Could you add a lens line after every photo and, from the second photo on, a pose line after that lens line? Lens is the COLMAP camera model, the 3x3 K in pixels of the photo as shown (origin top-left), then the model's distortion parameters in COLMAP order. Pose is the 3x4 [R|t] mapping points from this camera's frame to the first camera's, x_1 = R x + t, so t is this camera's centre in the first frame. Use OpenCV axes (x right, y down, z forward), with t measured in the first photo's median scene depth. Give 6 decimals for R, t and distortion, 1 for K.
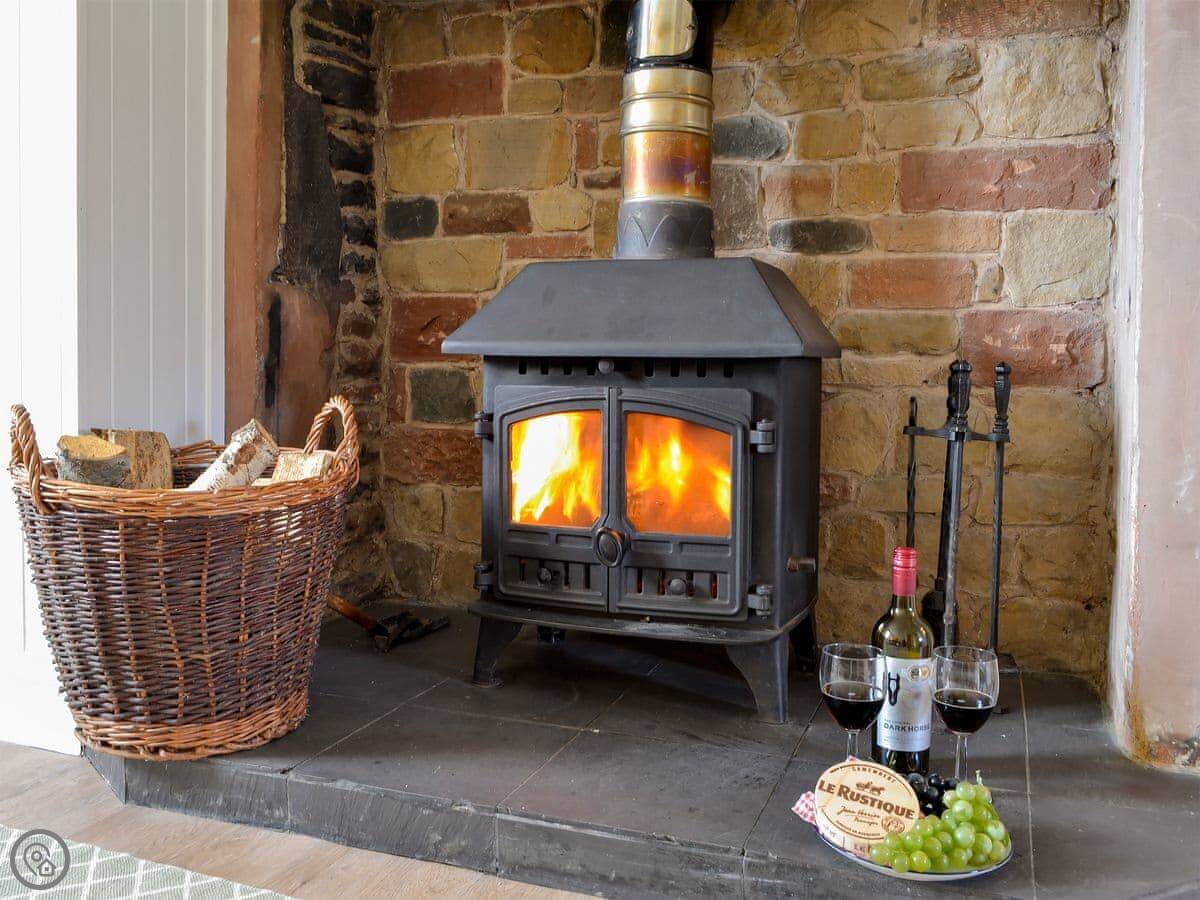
lens RADIAL K [[1108.3, 0, 599.9], [0, 1108.3, 424.5], [0, 0, 1]] dist [-0.012469, -0.000211]
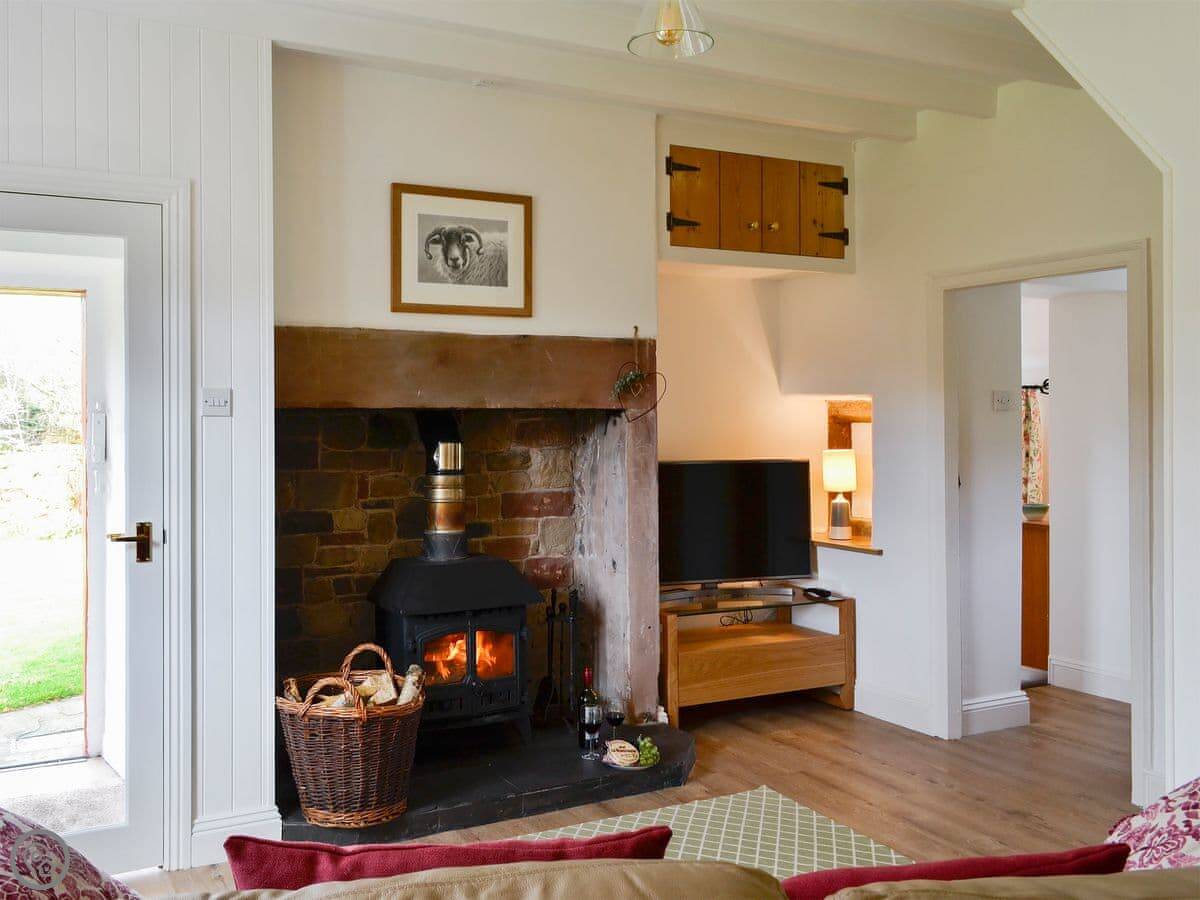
lens RADIAL K [[1118.0, 0, 600.0], [0, 1118.0, 450.0], [0, 0, 1]] dist [0.045253, -0.015508]
pose [[0.627178, -0.035367, 0.778072, -1.457193], [0.038510, 0.999155, 0.014375, -0.371611], [-0.777923, 0.020948, 0.628010, -0.649293]]
